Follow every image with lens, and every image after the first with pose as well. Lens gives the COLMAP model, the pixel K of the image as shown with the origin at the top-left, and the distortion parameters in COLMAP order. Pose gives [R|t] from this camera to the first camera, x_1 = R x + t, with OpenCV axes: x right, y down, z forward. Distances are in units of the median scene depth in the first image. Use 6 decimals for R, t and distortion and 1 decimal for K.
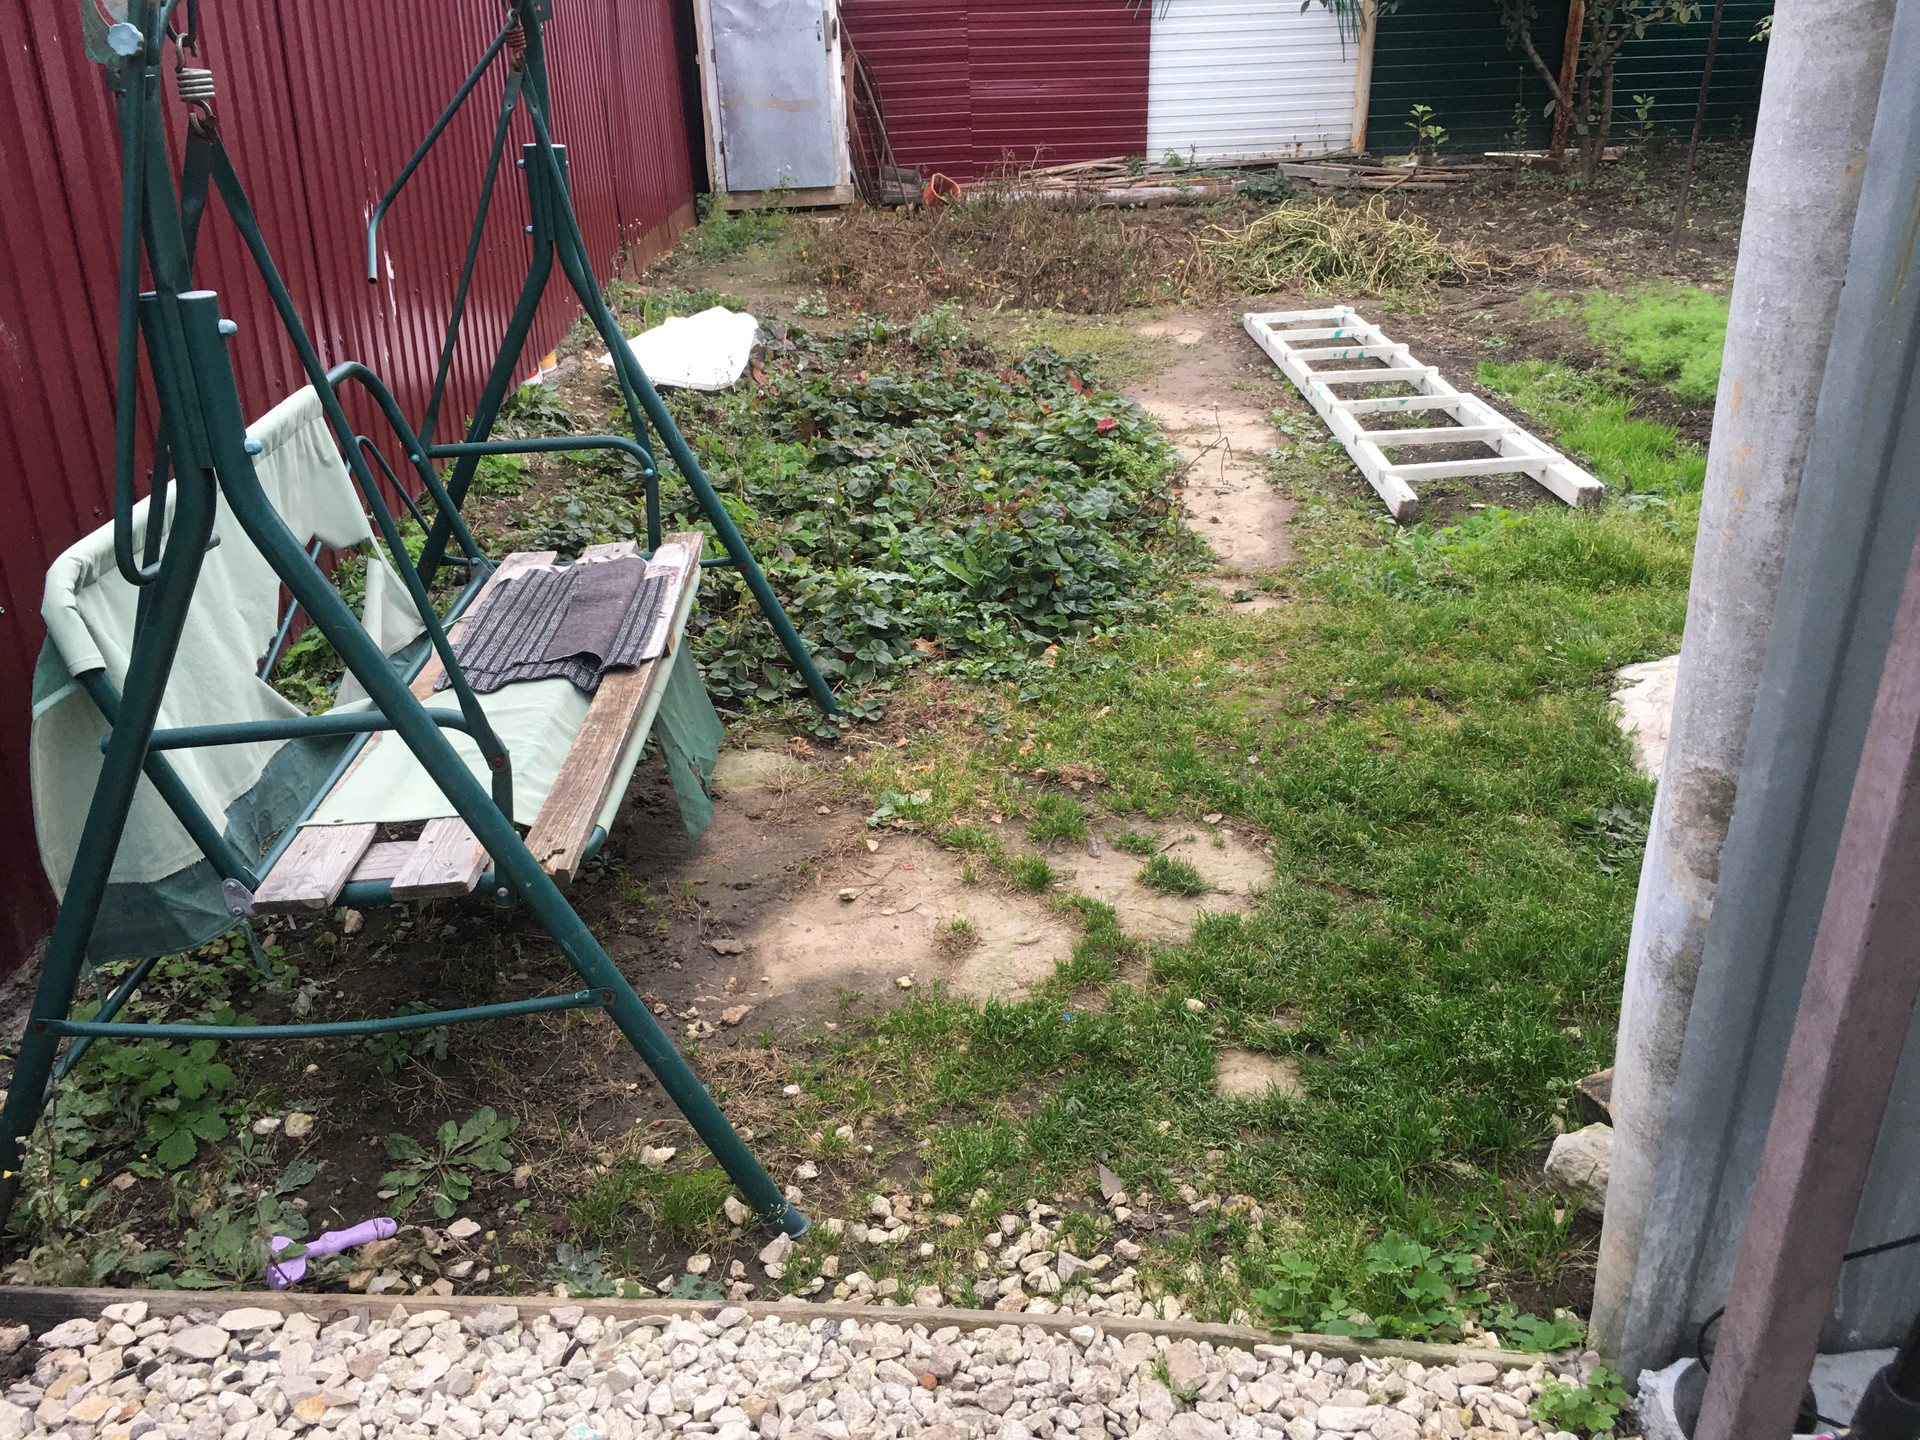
lens RADIAL K [[1632.0, 0, 946.3], [0, 1632.0, 702.4], [0, 0, 1]] dist [0.079062, -0.103208]
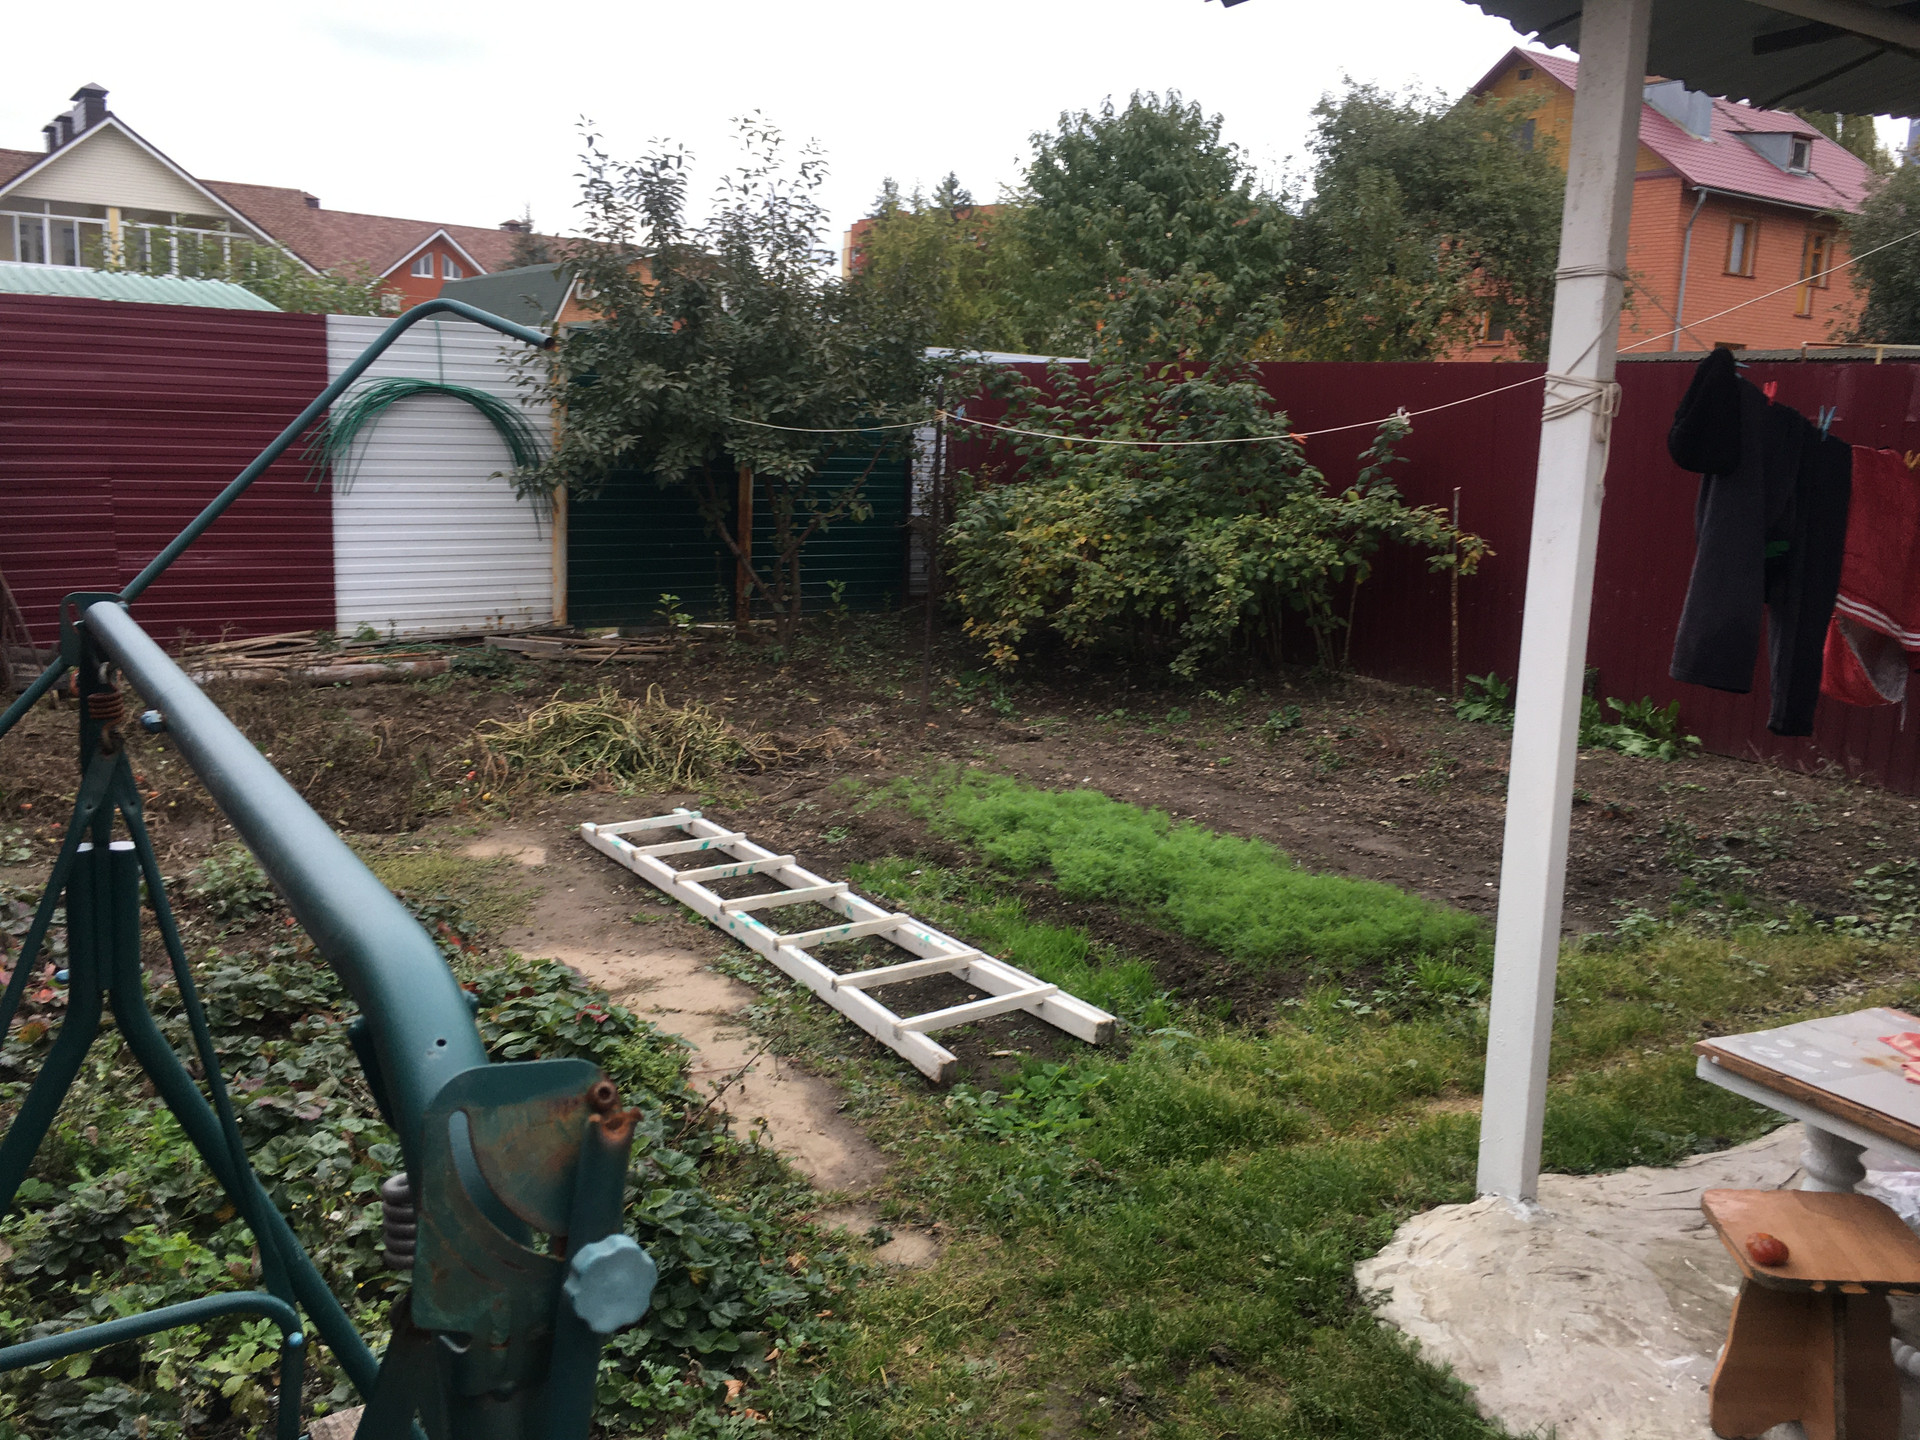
lens RADIAL K [[1632.0, 0, 958.9], [0, 1632.0, 710.7], [0, 0, 1]] dist [0.079062, -0.103208]
pose [[0.848817, -0.039985, 0.527172, -0.166474], [0.166361, 0.966684, -0.194543, -0.119381], [-0.501830, 0.252832, 0.827189, 0.172759]]
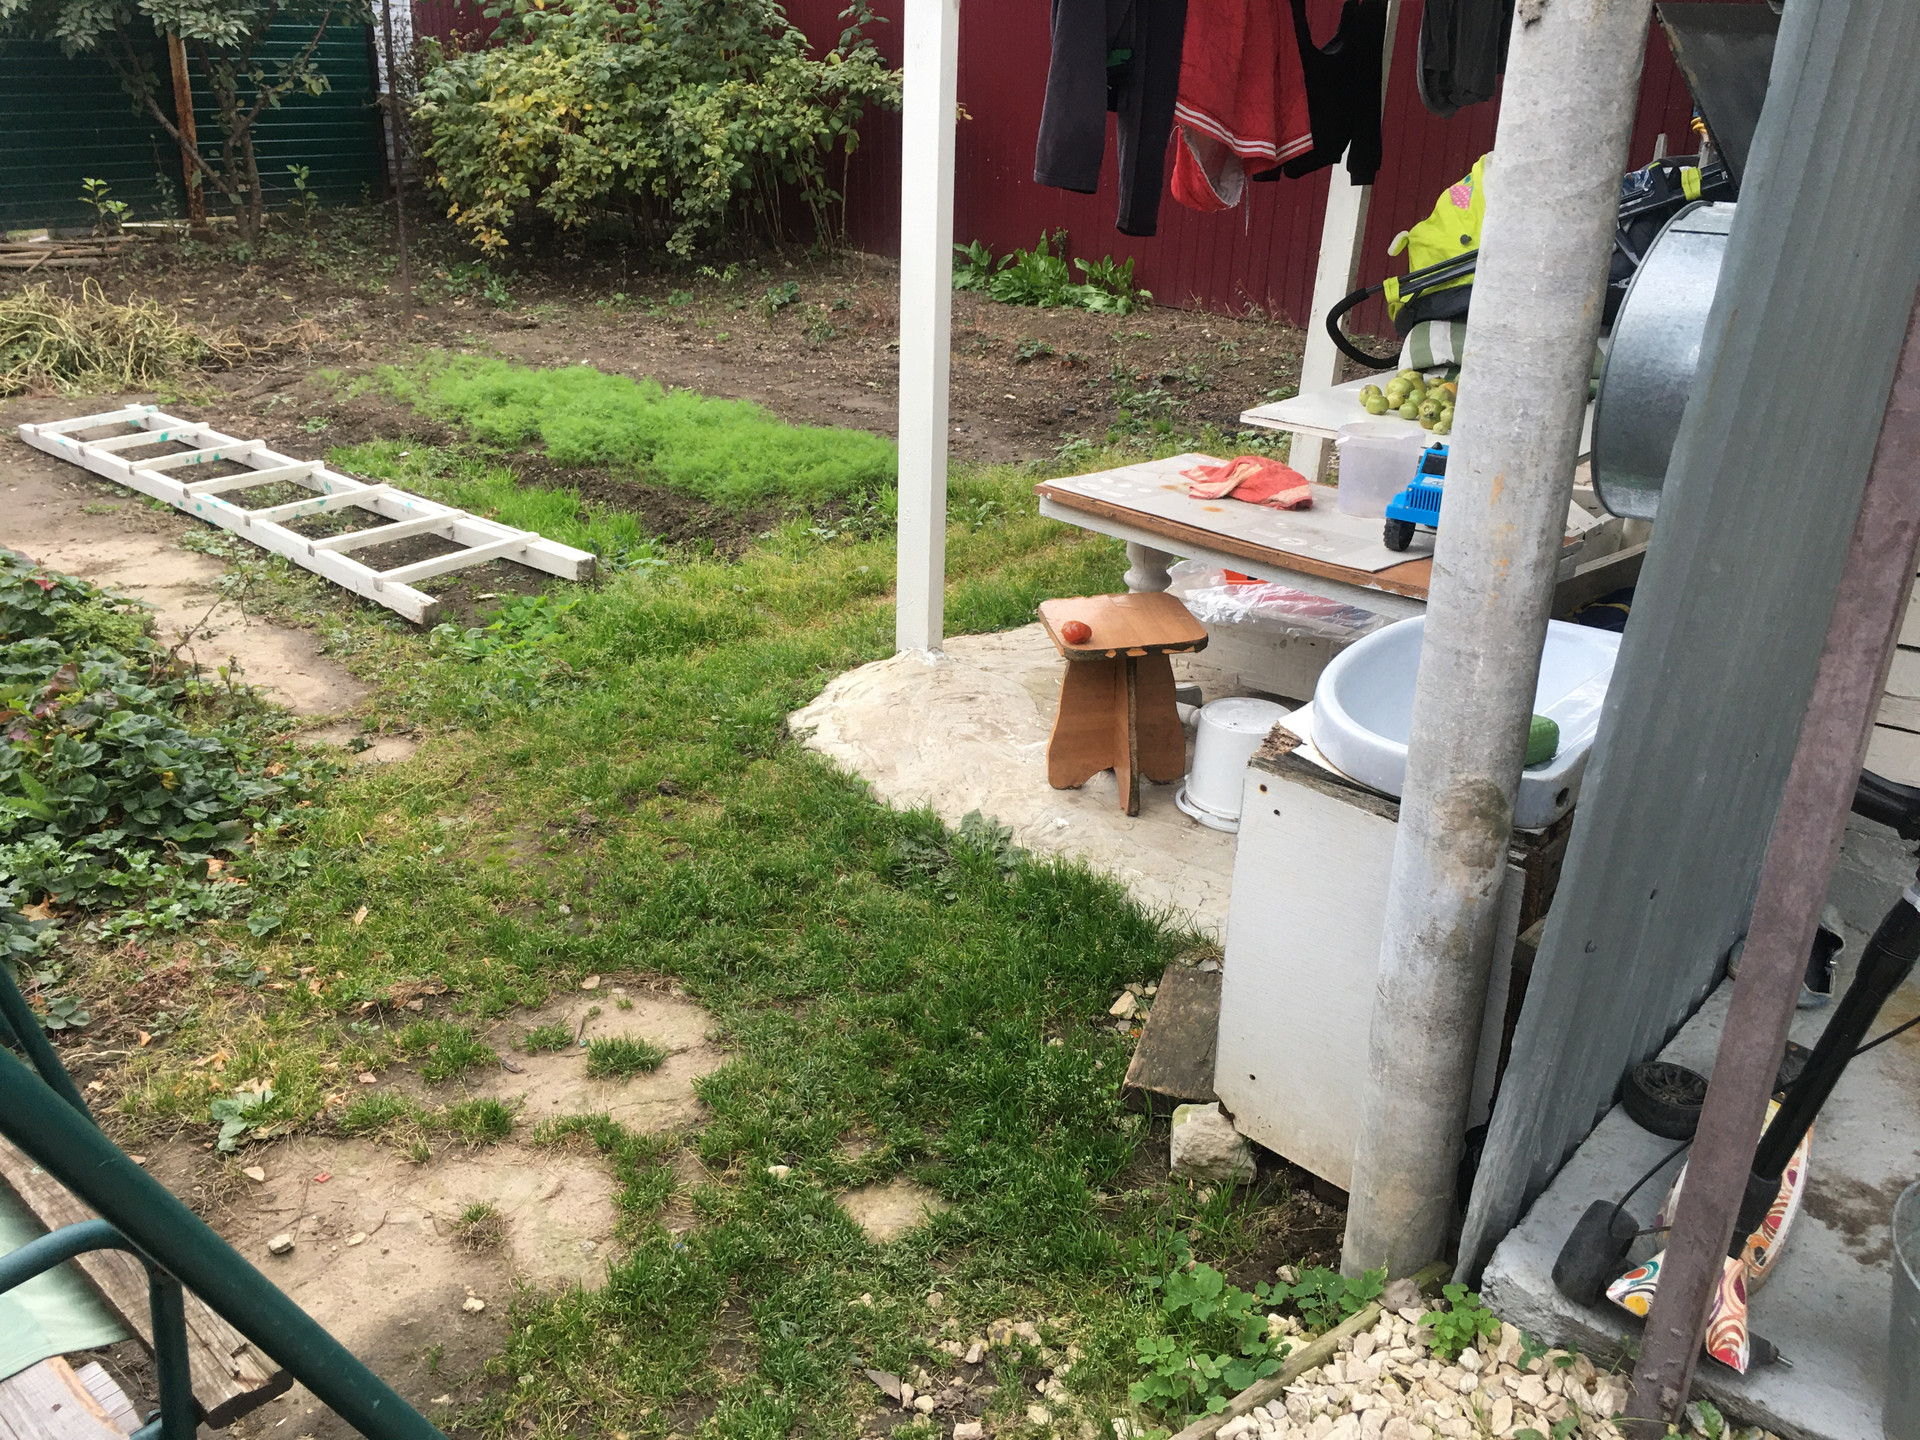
lens RADIAL K [[1632.0, 0, 956.1], [0, 1632.0, 716.3], [0, 0, 1]] dist [0.079062, -0.103208]
pose [[0.676725, -0.242458, 0.695167, -0.171512], [0.257604, 0.962511, 0.084932, -0.055998], [-0.689698, 0.121603, 0.713813, 0.101706]]
